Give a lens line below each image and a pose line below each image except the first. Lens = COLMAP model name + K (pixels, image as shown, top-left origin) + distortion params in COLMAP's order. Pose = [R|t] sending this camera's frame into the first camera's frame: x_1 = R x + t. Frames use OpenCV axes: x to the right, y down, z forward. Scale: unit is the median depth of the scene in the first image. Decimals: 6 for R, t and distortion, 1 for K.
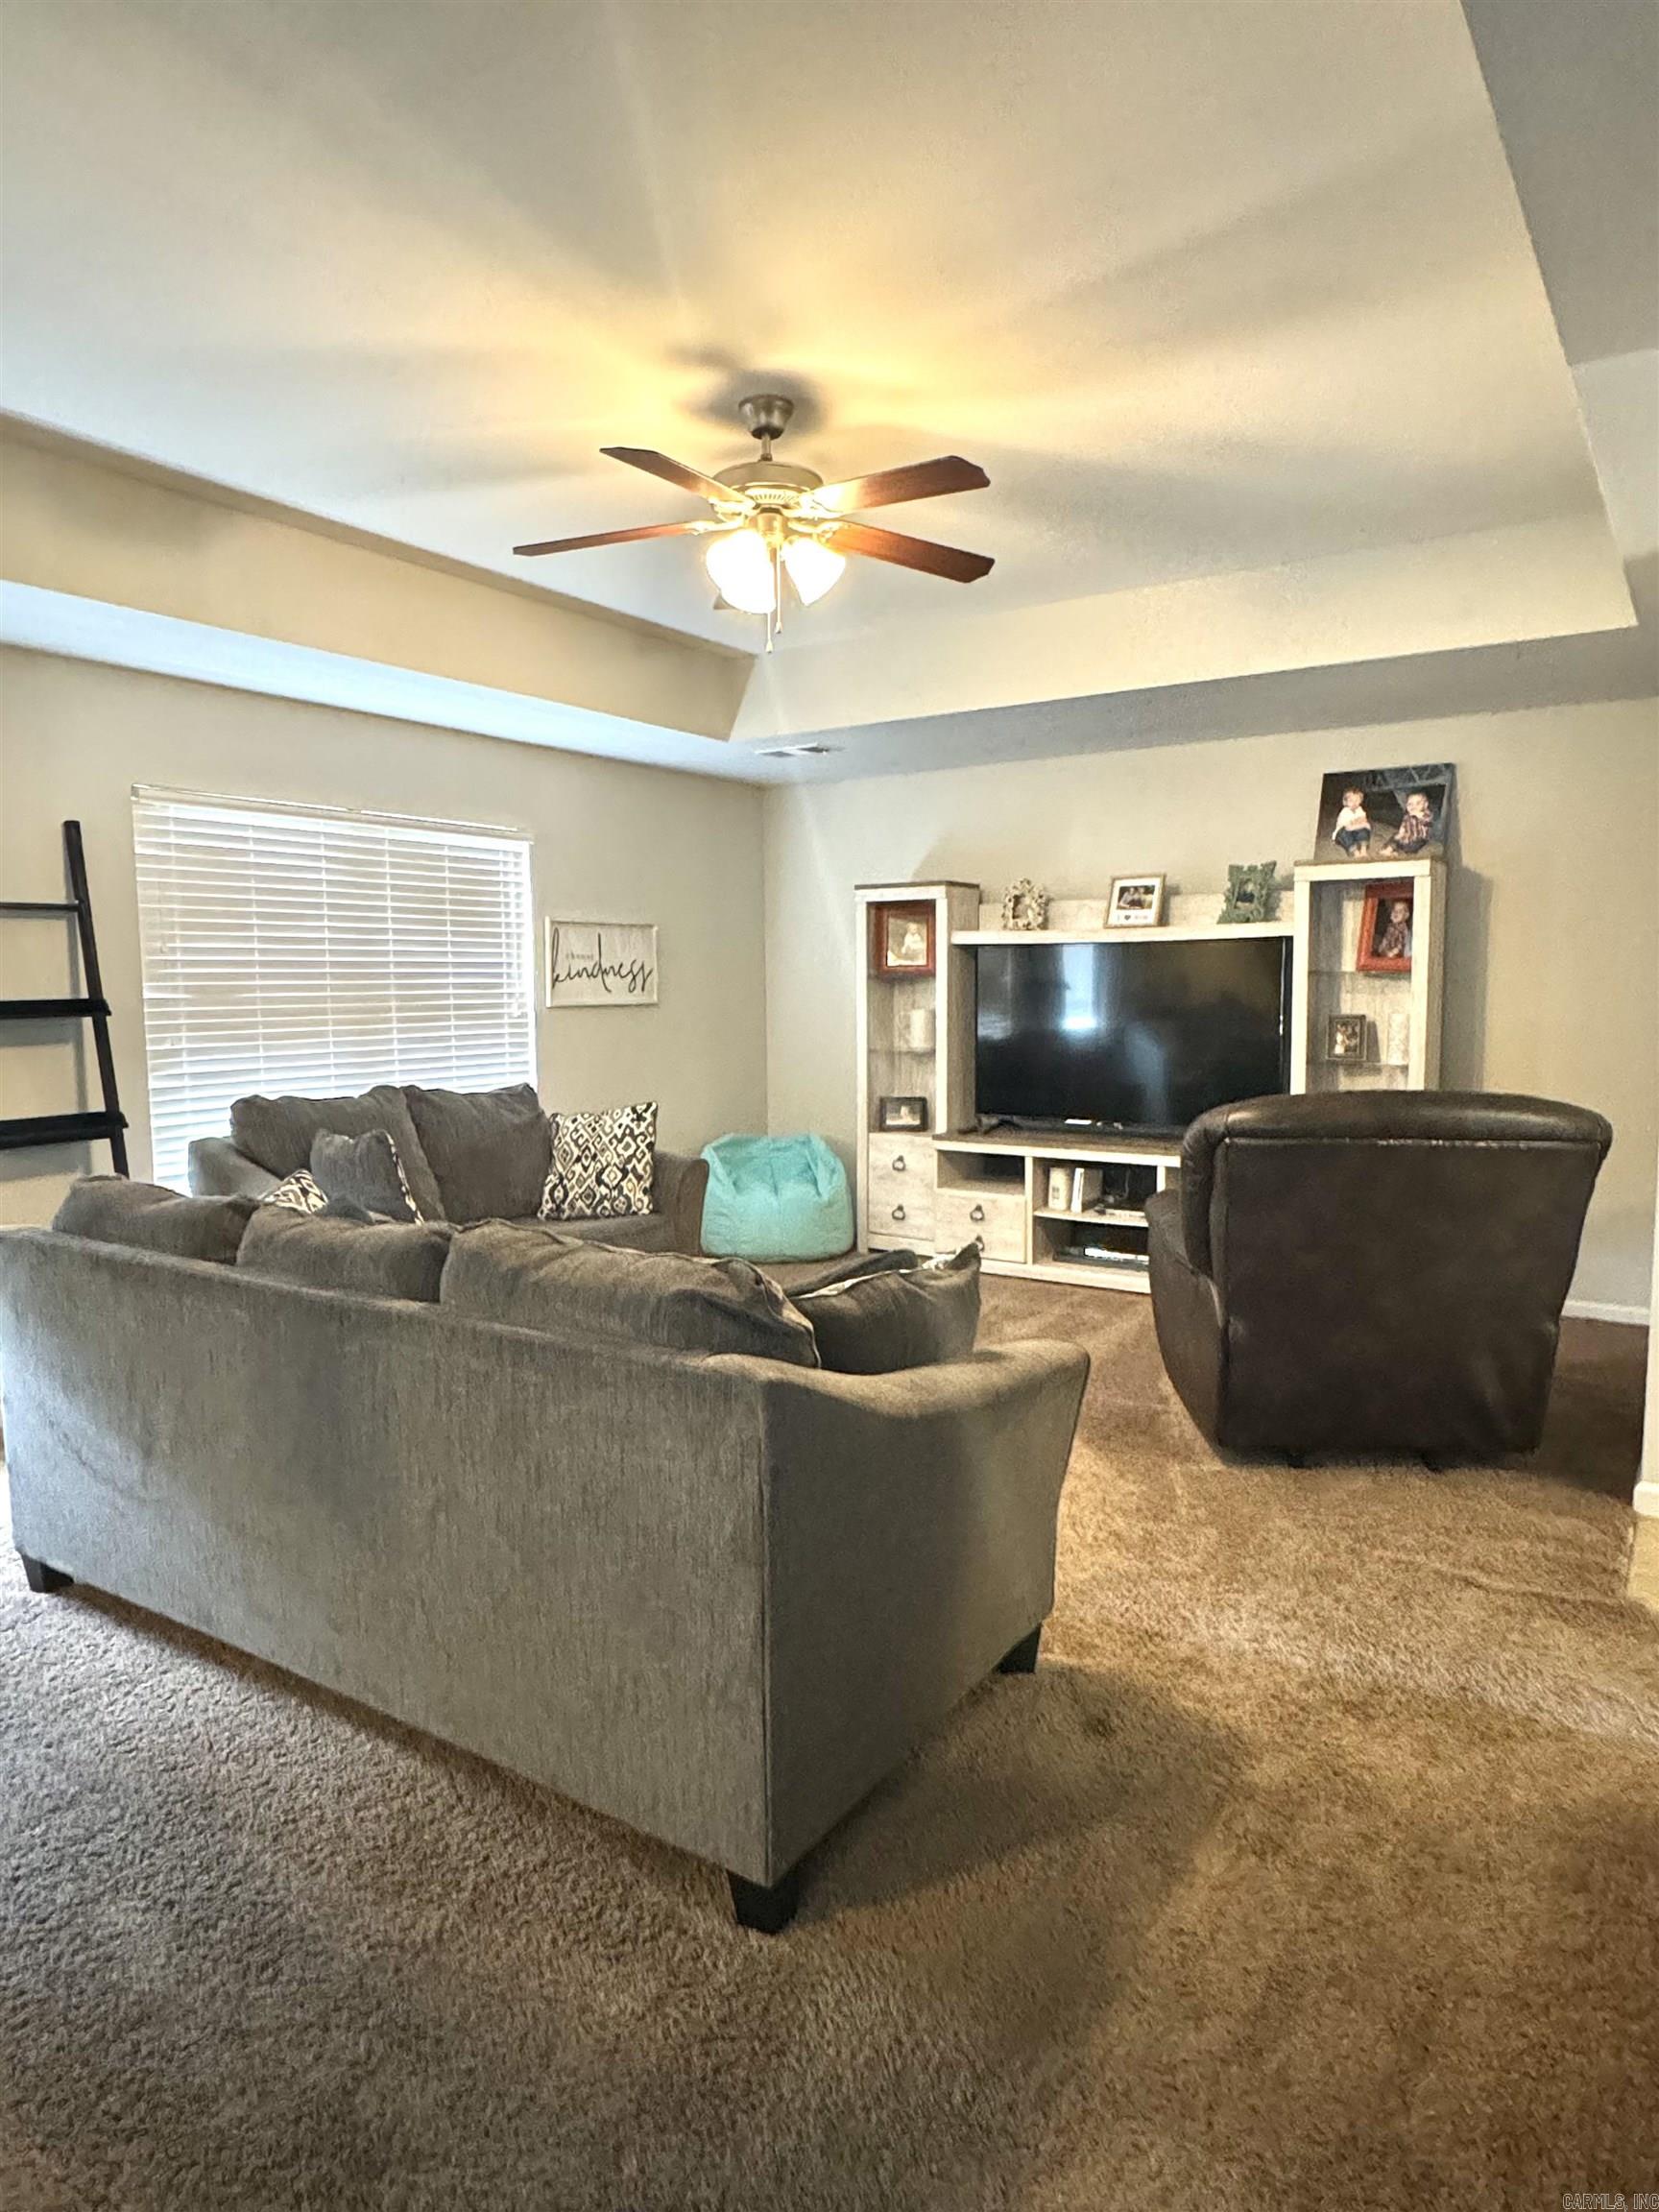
lens RADIAL K [[1346.9, 0, 827.8], [0, 1346.9, 1109.4], [0, 0, 1]] dist [-0.001271, -0.003646]
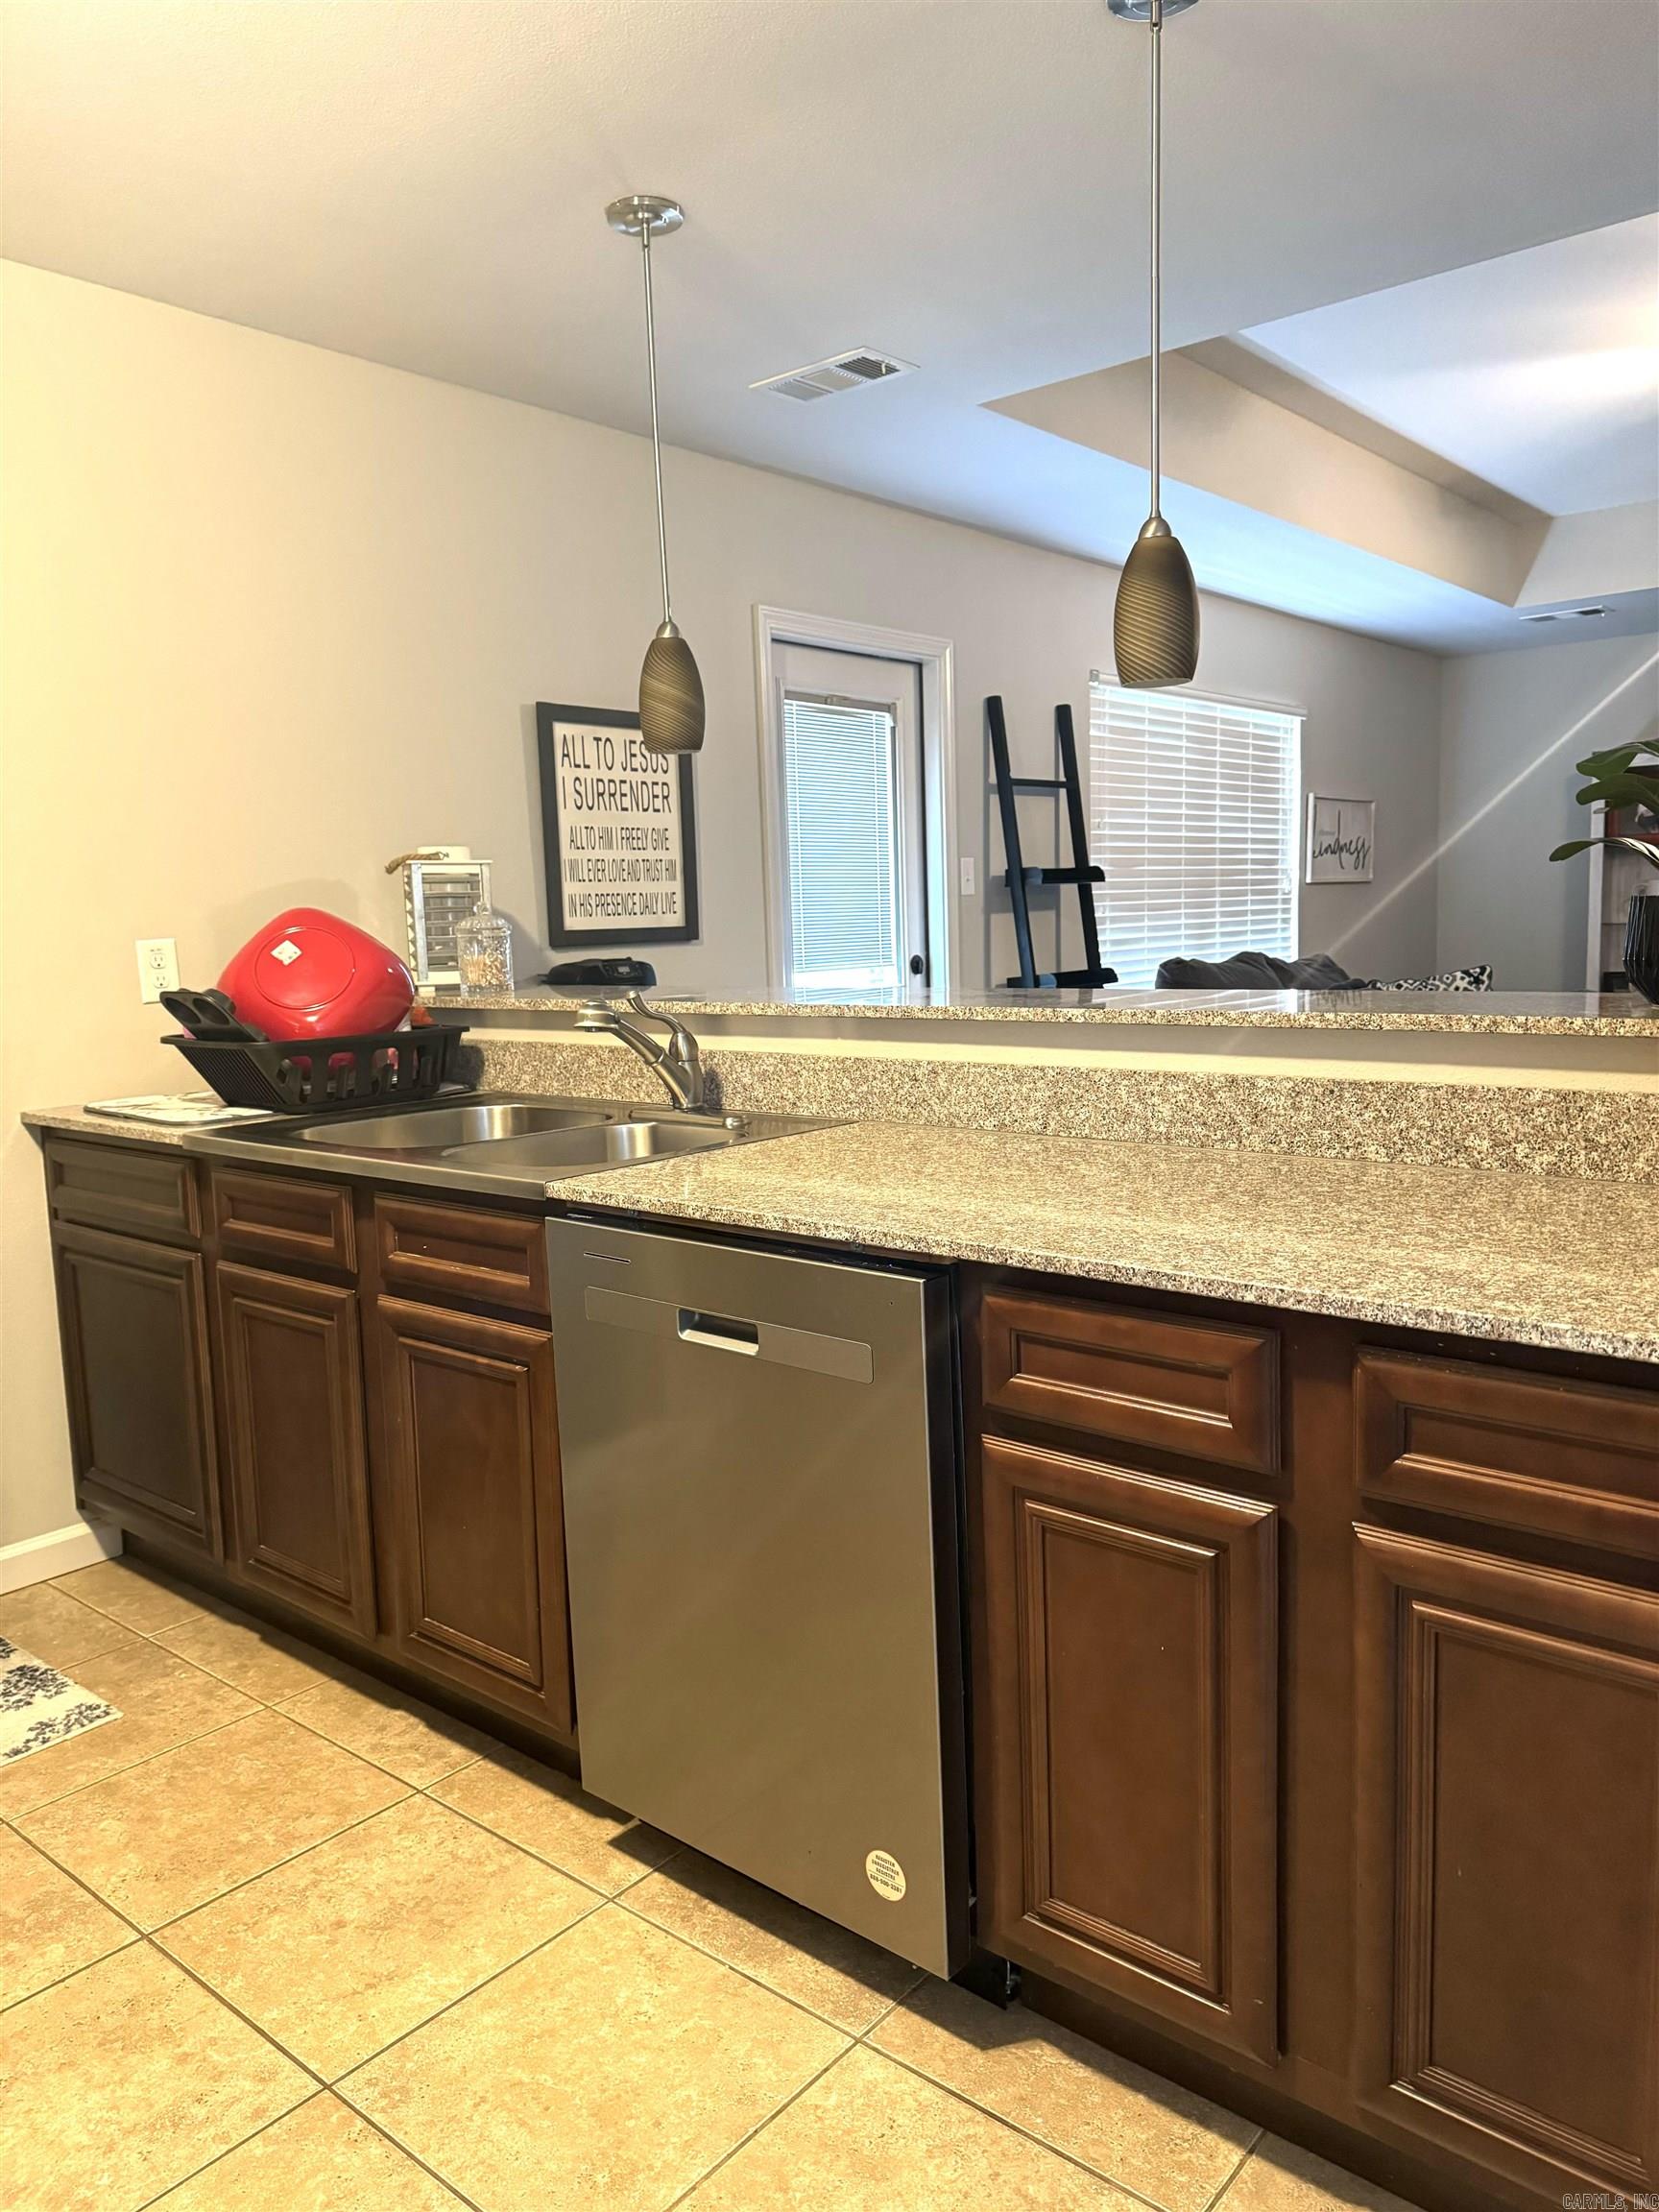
lens RADIAL K [[1555.5, 0, 828.6], [0, 1555.5, 1103.3], [0, 0, 1]] dist [0.046539, -0.001926]
pose [[0.993575, -0.012110, -0.112522, -0.570844], [0.015170, 0.999537, 0.026380, 0.069197], [0.112150, -0.027918, 0.993299, -0.277849]]
